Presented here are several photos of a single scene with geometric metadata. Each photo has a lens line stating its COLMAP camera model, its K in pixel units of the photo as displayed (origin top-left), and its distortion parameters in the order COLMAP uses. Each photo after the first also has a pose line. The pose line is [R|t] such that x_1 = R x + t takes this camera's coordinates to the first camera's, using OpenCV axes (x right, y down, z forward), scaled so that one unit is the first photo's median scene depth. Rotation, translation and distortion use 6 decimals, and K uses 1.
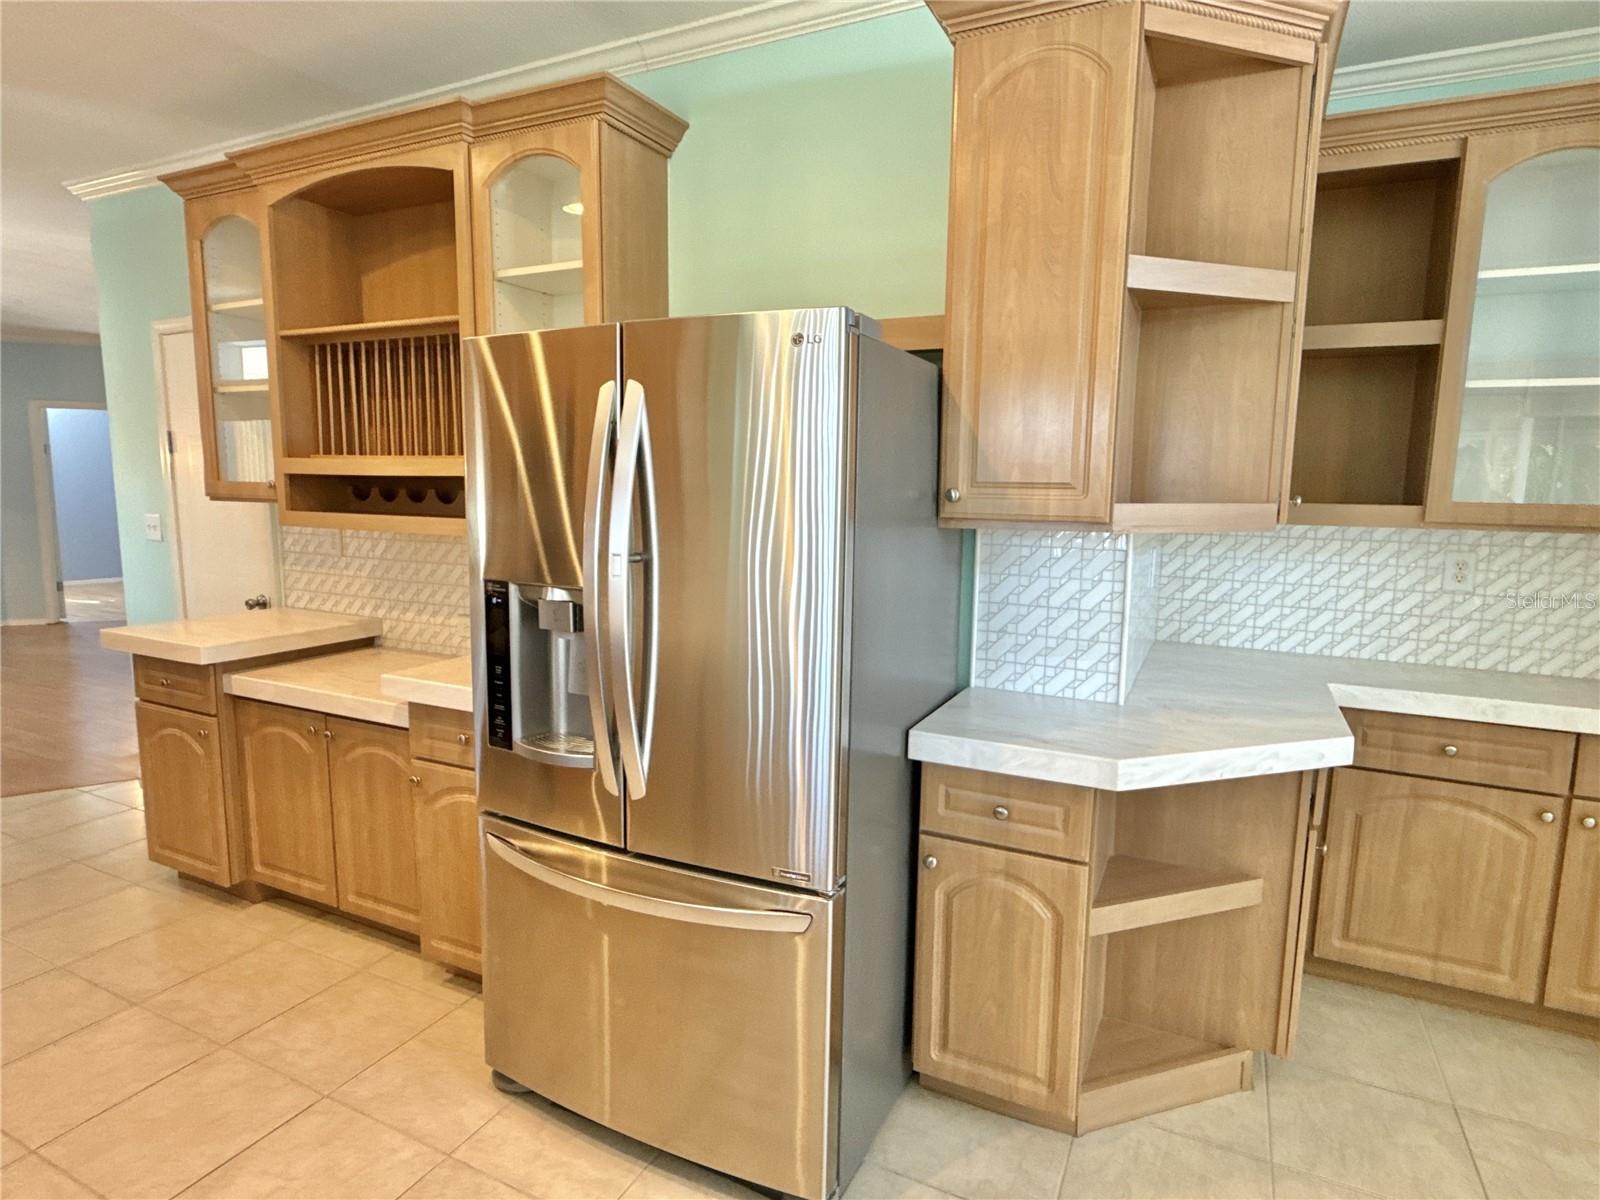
lens RADIAL K [[875.5, 0, 799.4], [0, 875.5, 607.8], [0, 0, 1]] dist [-0.006216, 0.001996]
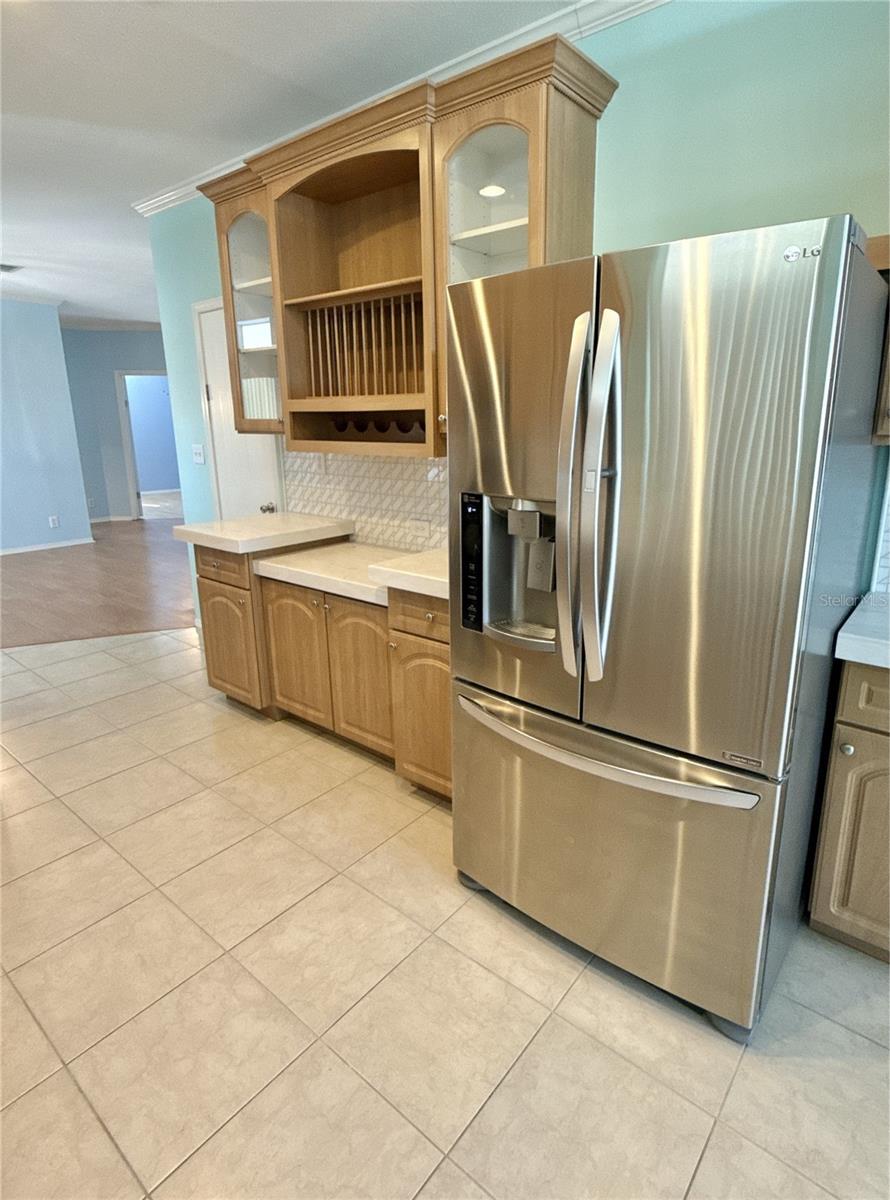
lens RADIAL K [[651.0, 0, 482.8], [0, 651.0, 582.9], [0, 0, 1]] dist [-0.002362, 0.002588]
pose [[0.976439, 0.032424, -0.213346, -0.098432], [-0.009549, 0.994171, 0.107389, -0.003427], [0.215584, -0.102821, 0.971057, 0.085602]]
